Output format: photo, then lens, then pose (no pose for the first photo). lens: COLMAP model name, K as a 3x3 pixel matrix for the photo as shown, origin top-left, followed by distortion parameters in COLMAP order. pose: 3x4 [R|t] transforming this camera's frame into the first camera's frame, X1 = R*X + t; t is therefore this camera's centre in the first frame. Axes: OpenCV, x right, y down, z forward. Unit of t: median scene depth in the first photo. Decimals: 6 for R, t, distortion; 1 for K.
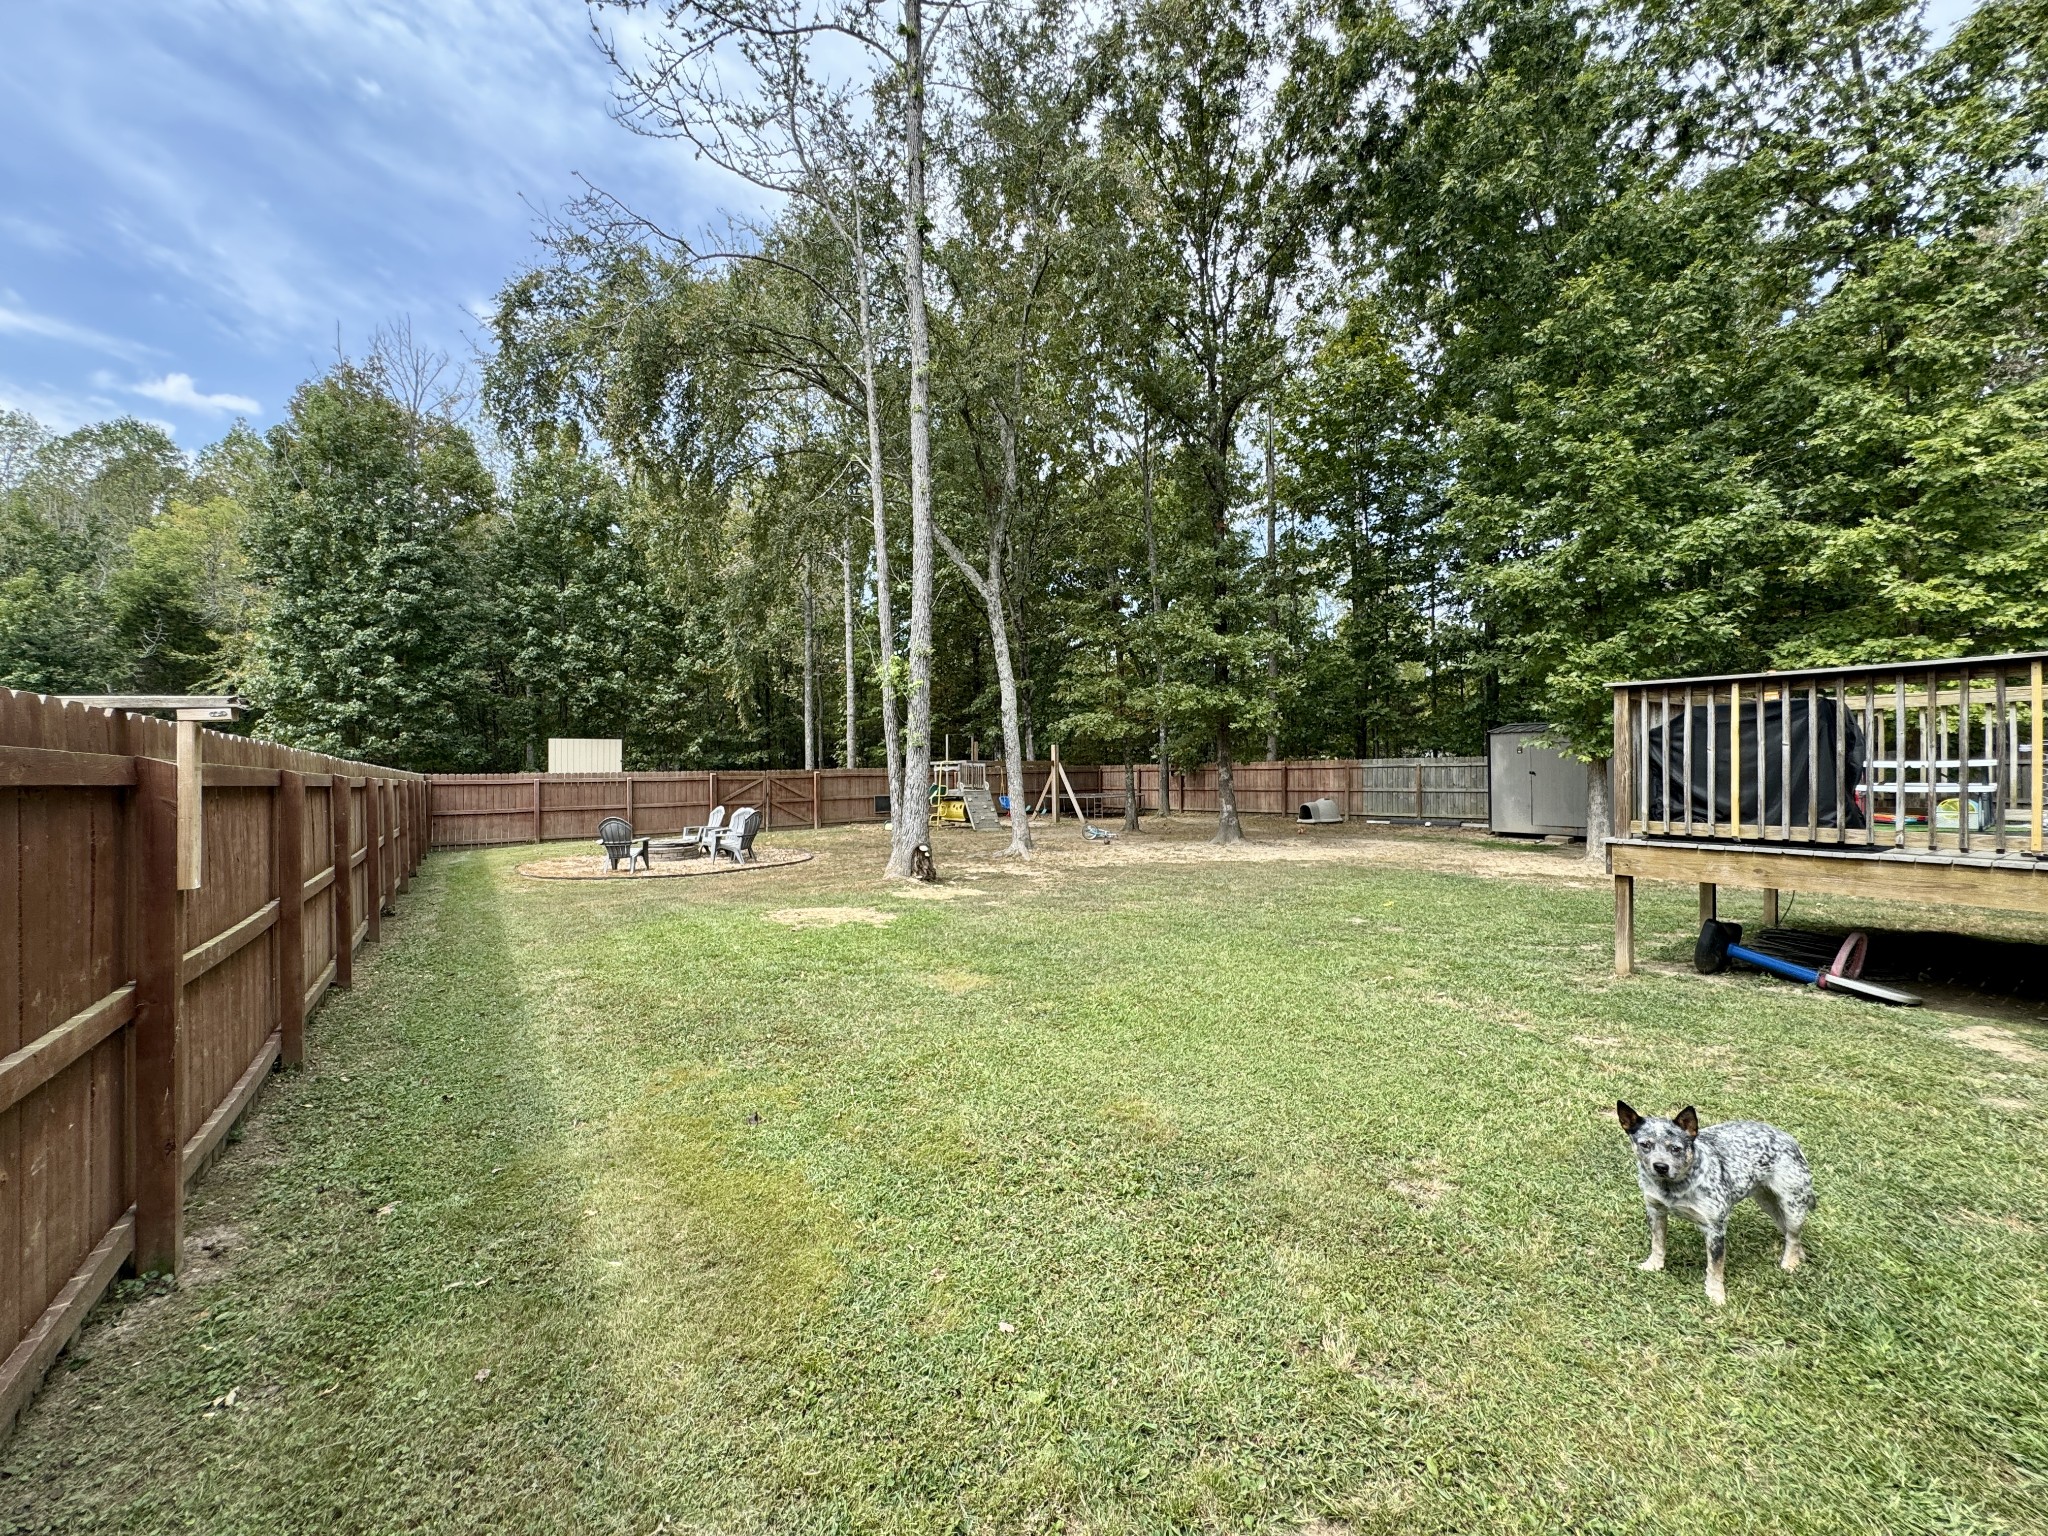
lens RADIAL K [[821.1, 0, 1019.2], [0, 821.1, 764.2], [0, 0, 1]] dist [-0.003825, 0.001397]
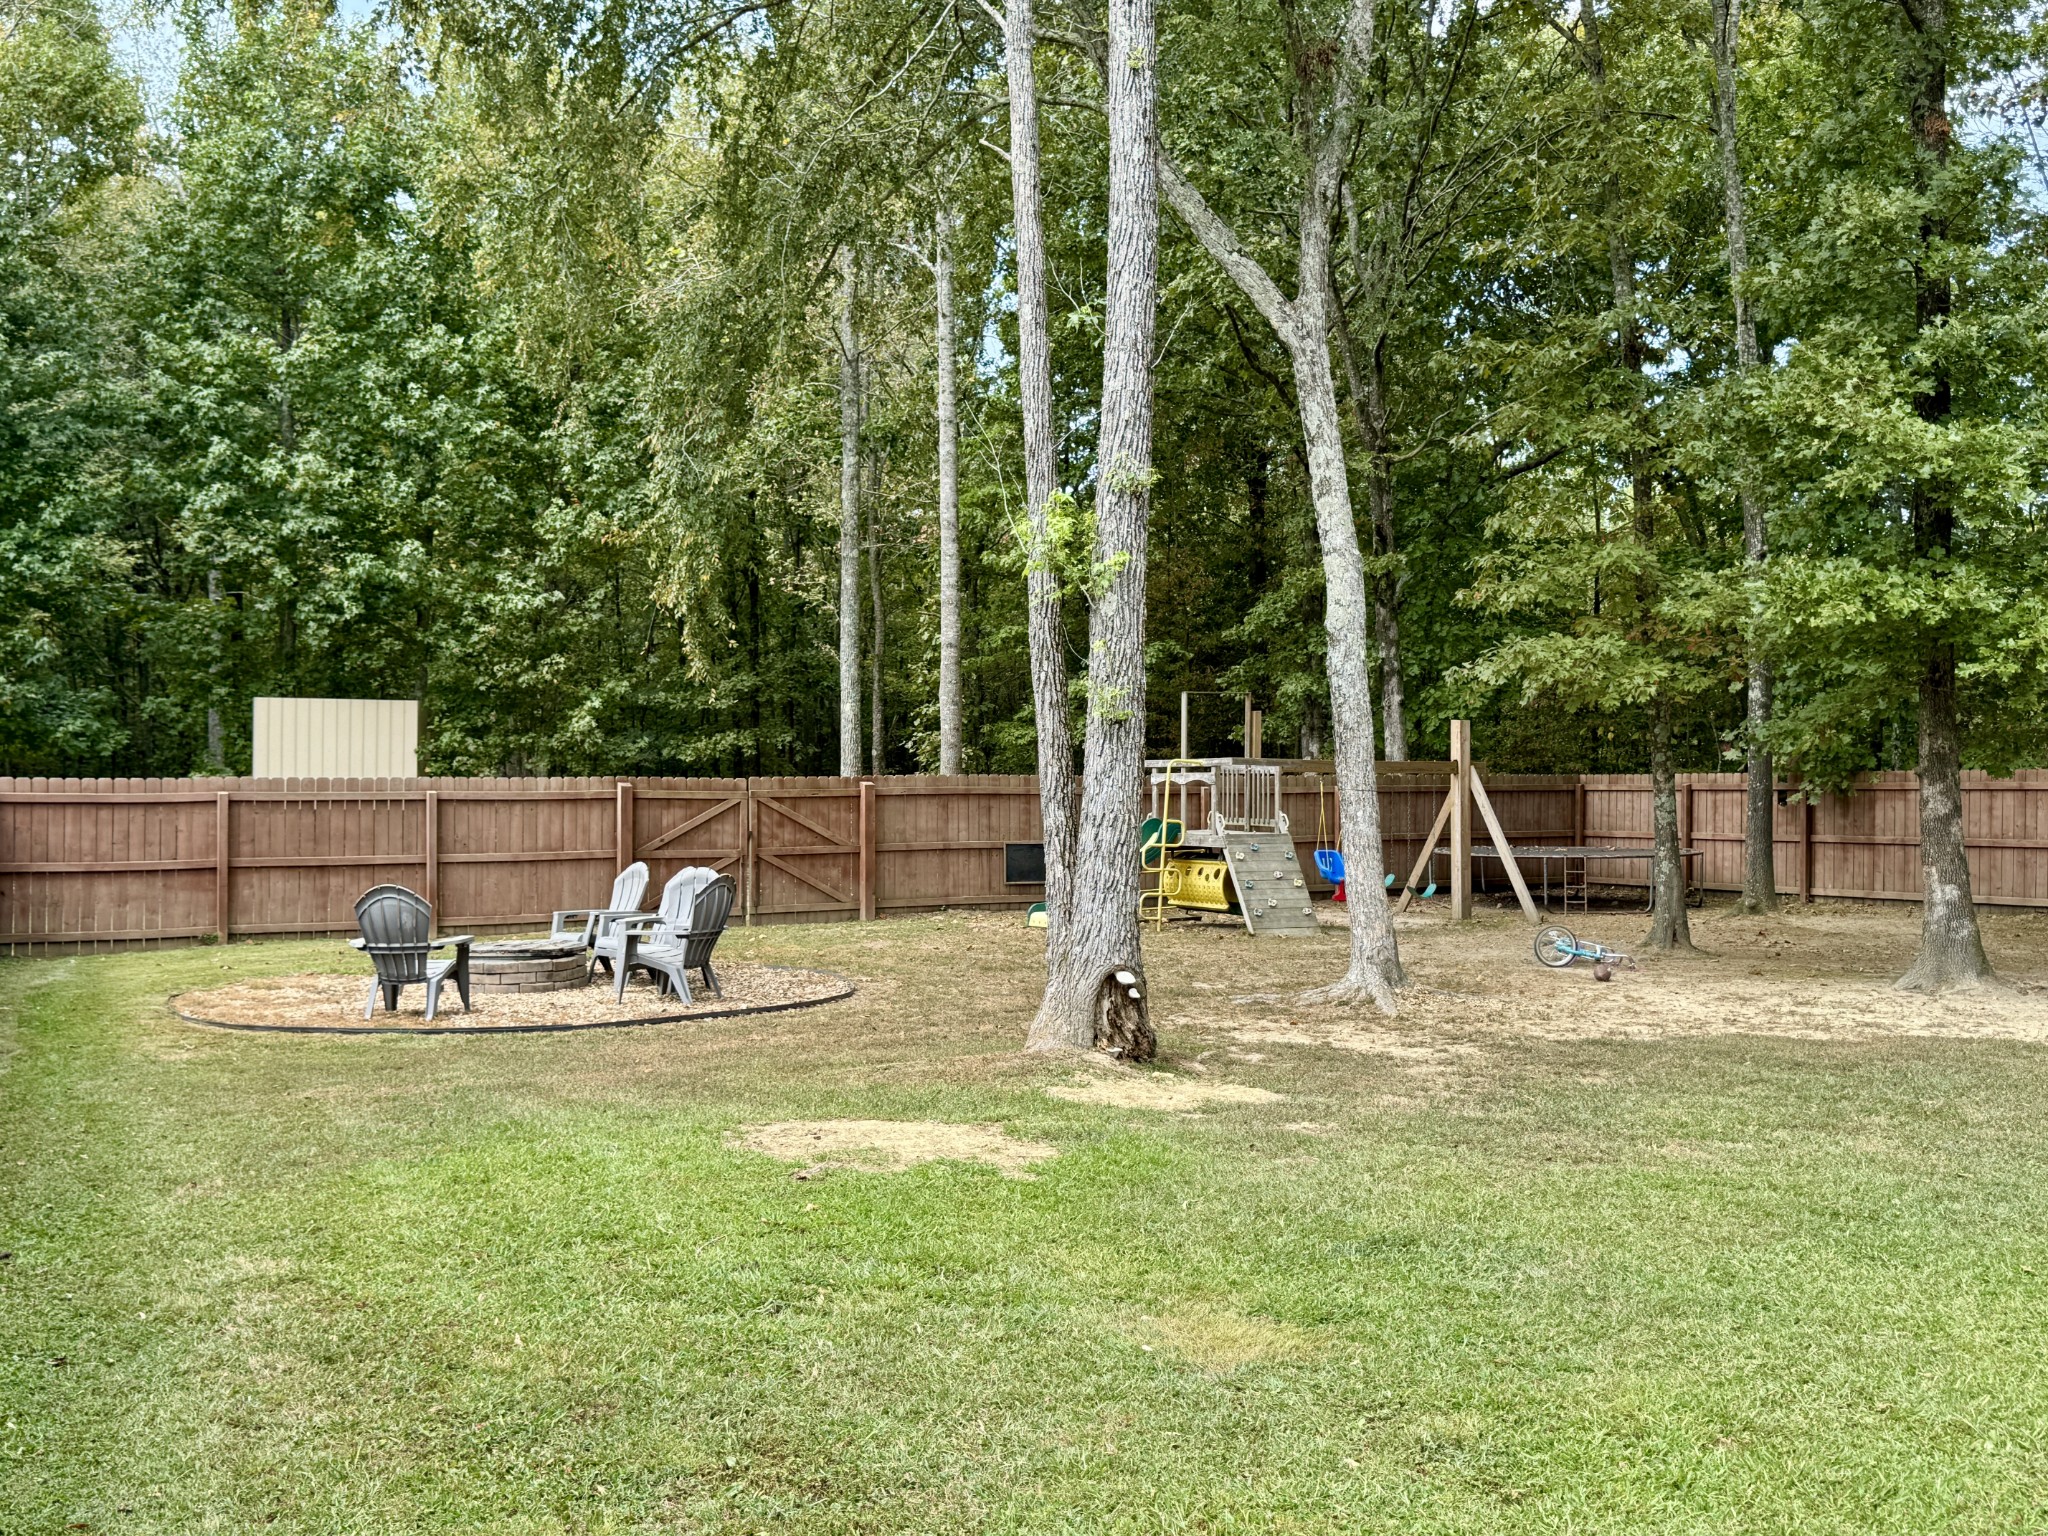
lens RADIAL K [[821.1, 0, 1019.2], [0, 821.1, 764.2], [0, 0, 1]] dist [-0.003825, 0.001397]
pose [[0.991127, 0.008614, -0.132638, -0.116261], [-0.010085, 0.999895, -0.010421, 0.003684], [0.132534, 0.011666, 0.991110, 0.601871]]
